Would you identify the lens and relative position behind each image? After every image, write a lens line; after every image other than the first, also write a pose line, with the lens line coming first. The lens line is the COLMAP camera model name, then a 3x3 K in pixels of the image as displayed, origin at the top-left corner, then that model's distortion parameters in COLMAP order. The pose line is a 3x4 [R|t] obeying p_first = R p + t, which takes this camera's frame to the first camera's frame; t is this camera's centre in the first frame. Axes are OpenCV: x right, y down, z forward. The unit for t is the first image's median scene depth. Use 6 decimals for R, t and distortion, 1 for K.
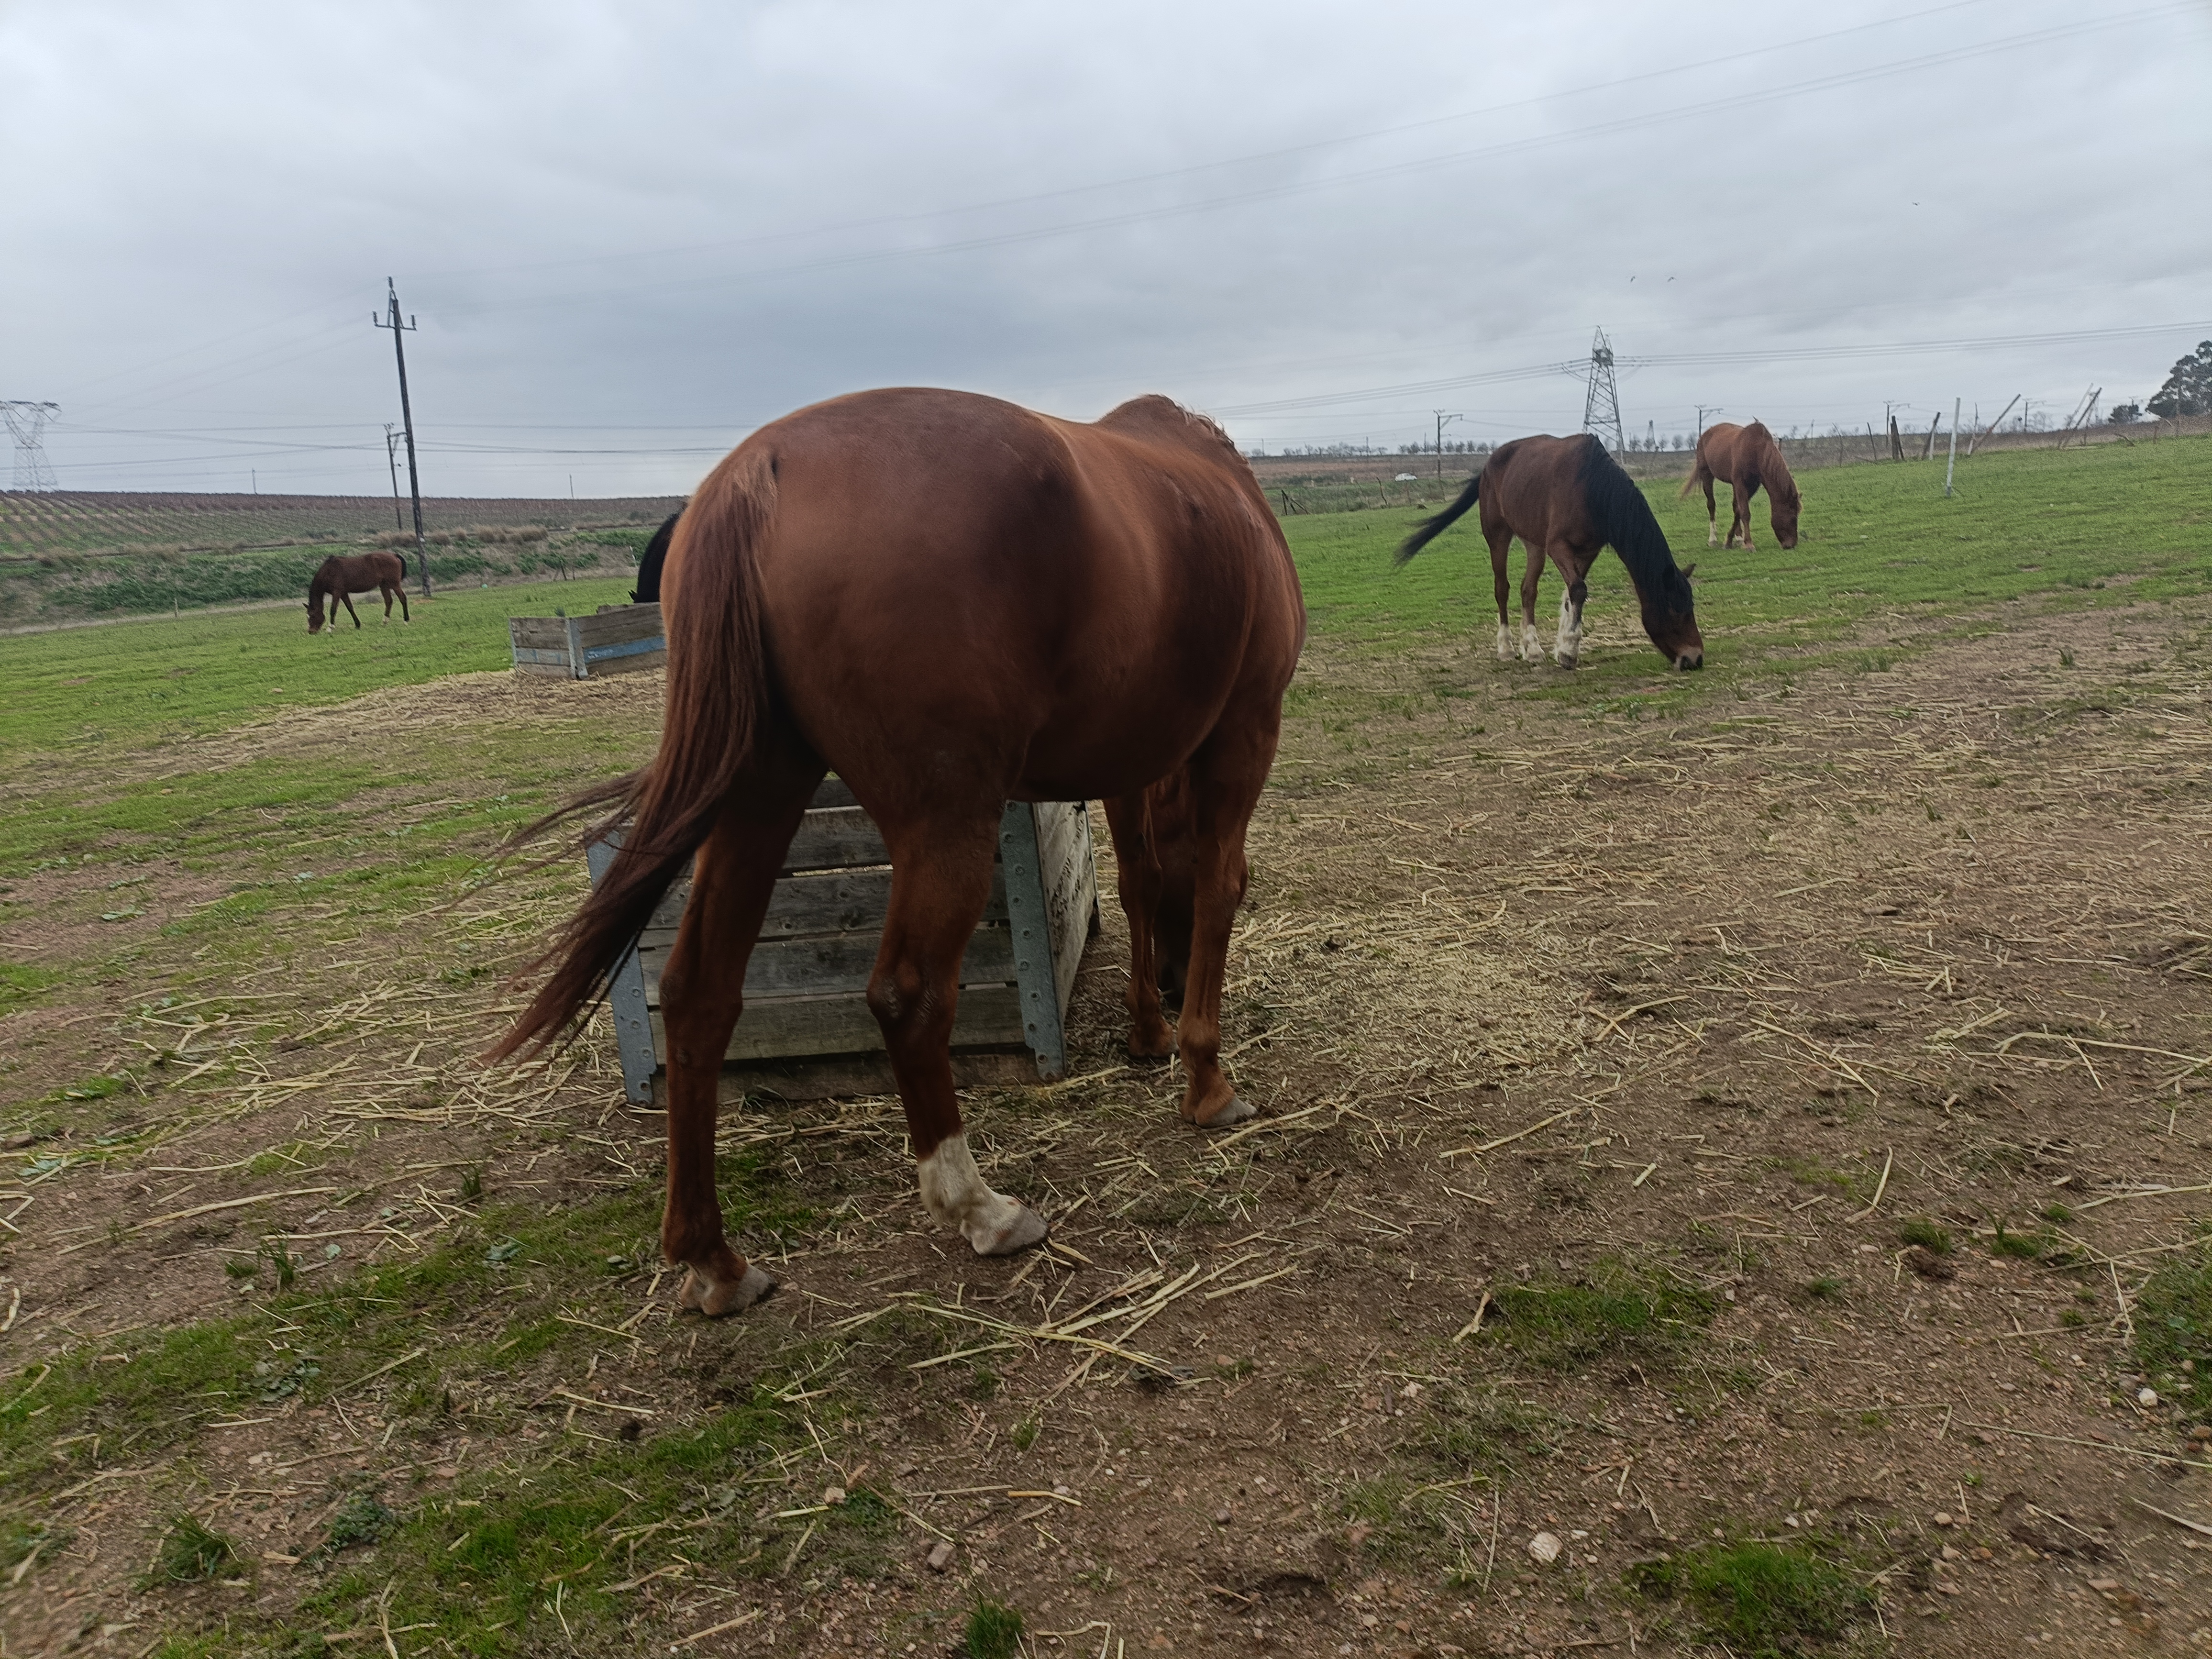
lens RADIAL K [[1644.0, 0, 1106.0], [0, 1644.0, 829.5], [0, 0, 1]] dist [0.004577, 0.001373]
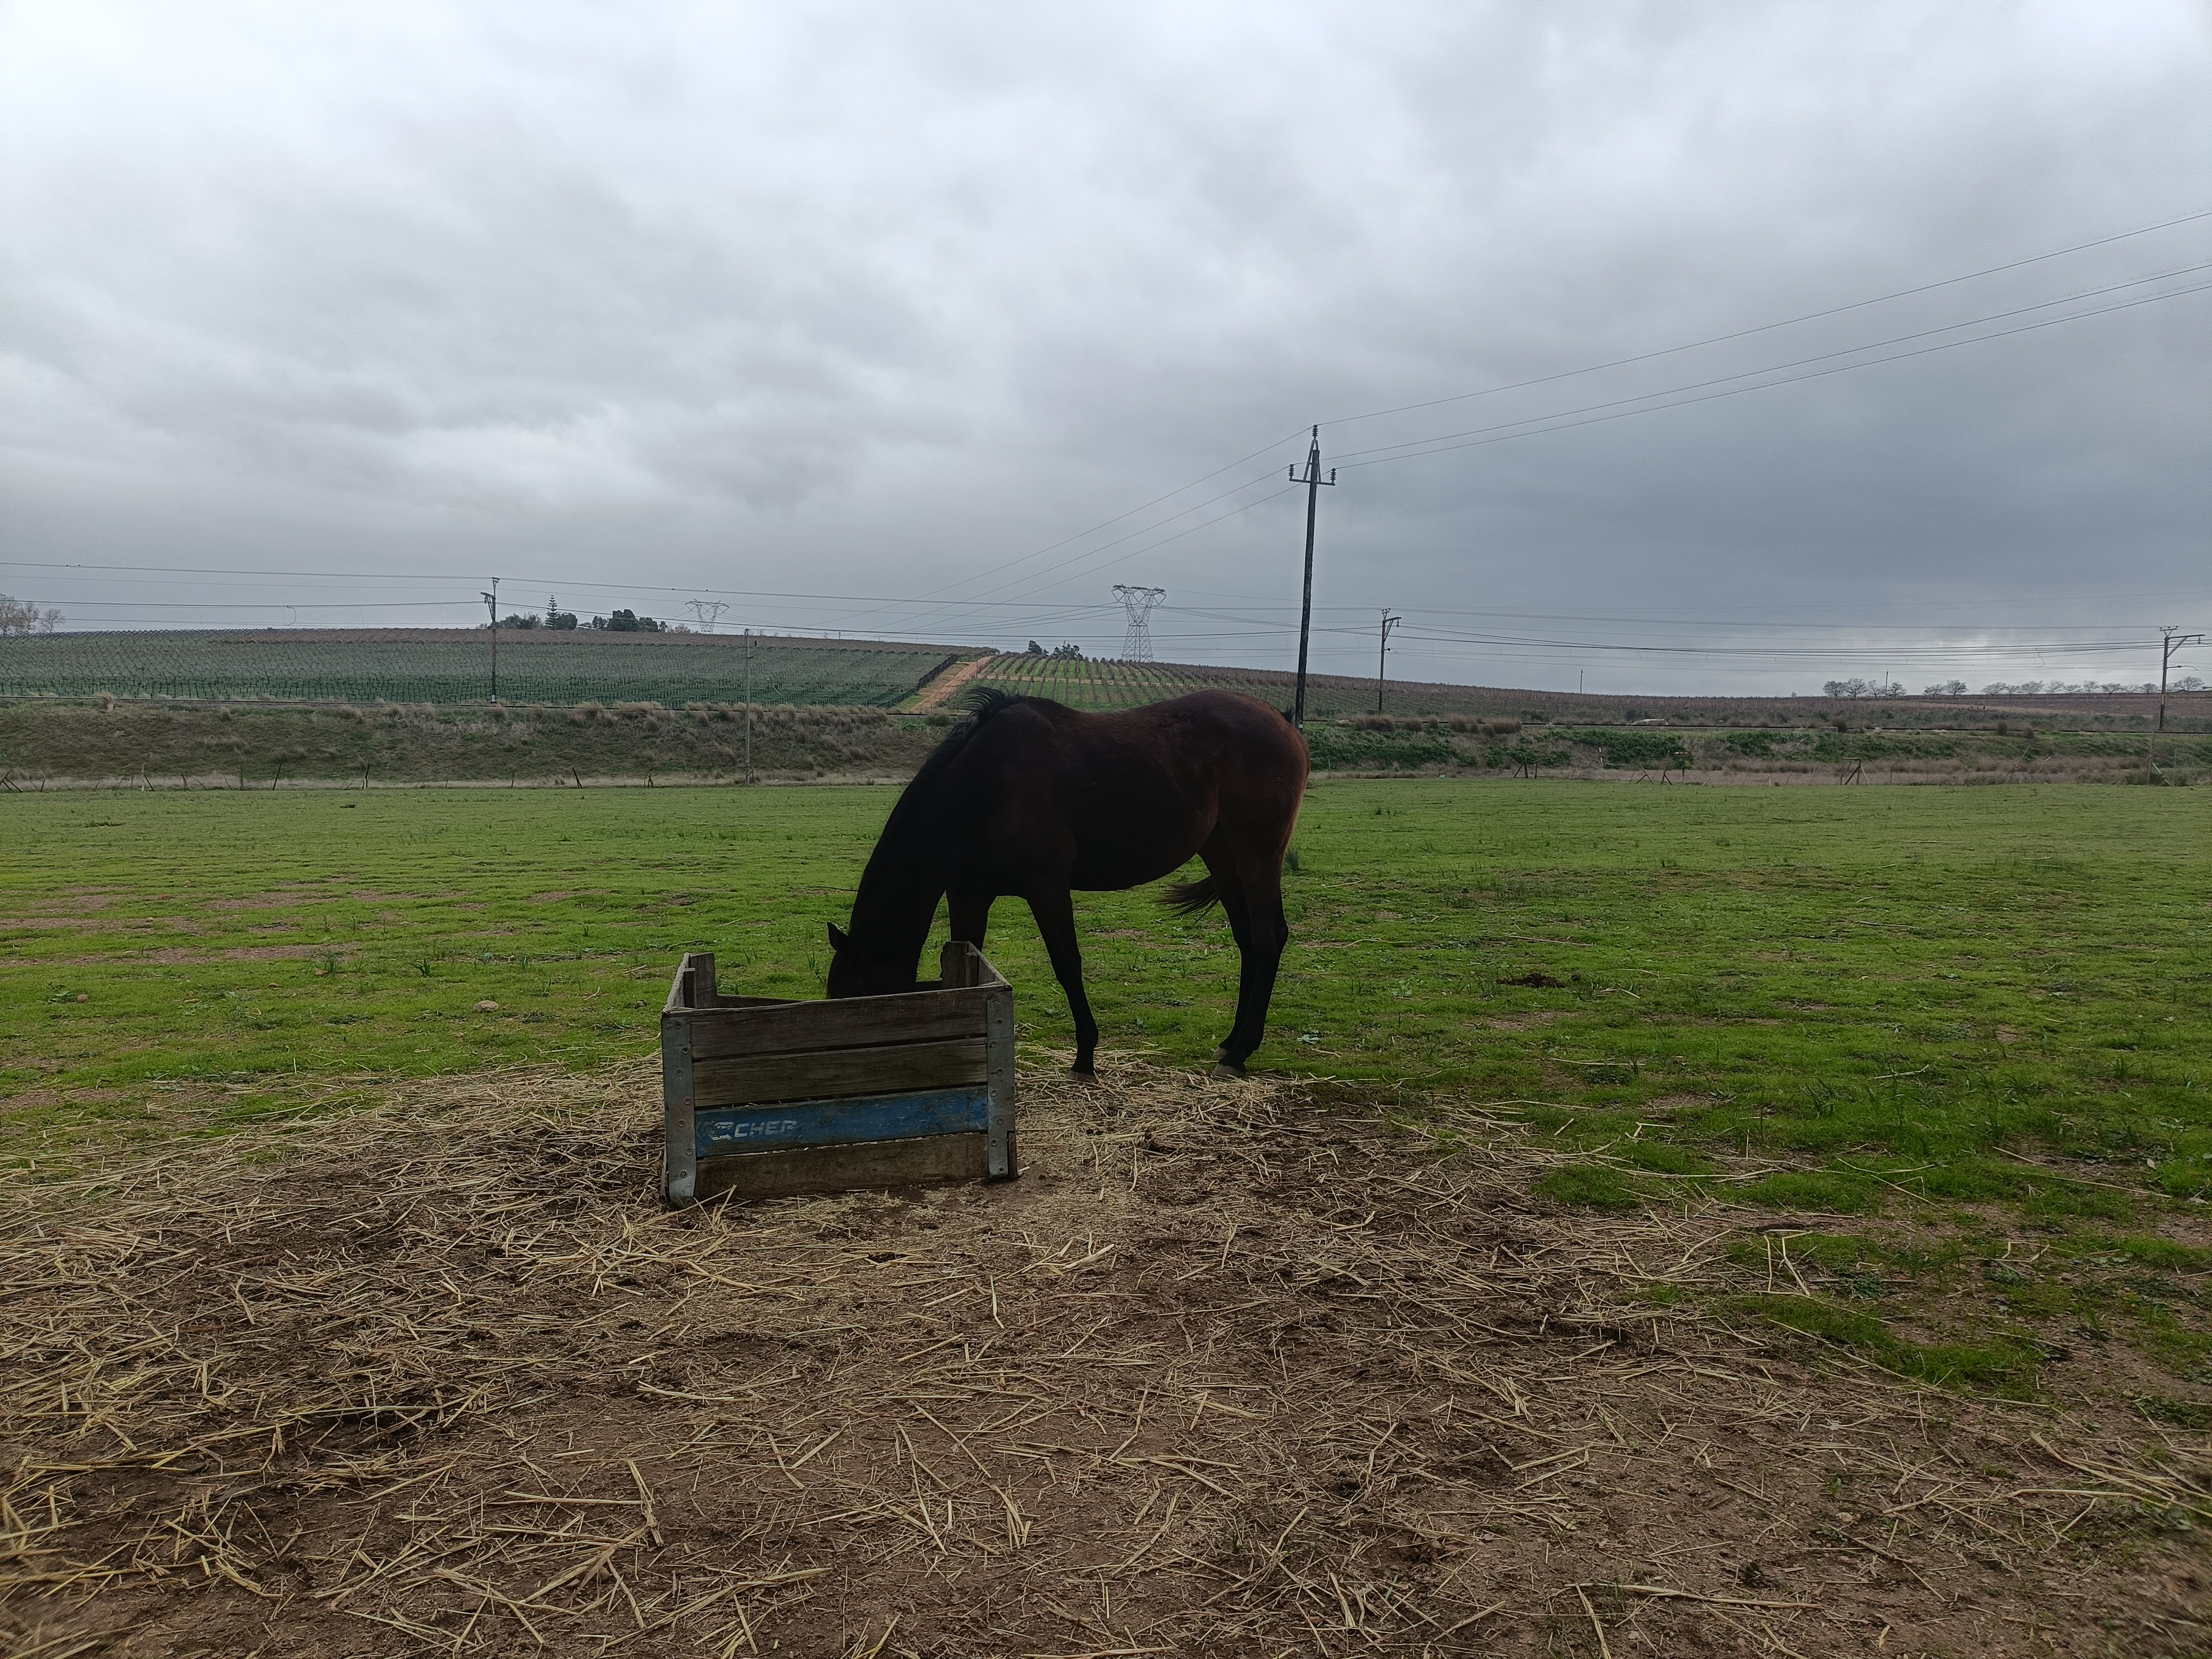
lens RADIAL K [[1644.0, 0, 1106.0], [0, 1644.0, 829.5], [0, 0, 1]] dist [0.004577, 0.001373]
pose [[0.827440, 0.104444, -0.551756, -0.010737], [-0.168179, 0.983542, -0.066032, -0.020239], [0.535779, 0.147431, 0.831387, 0.100117]]
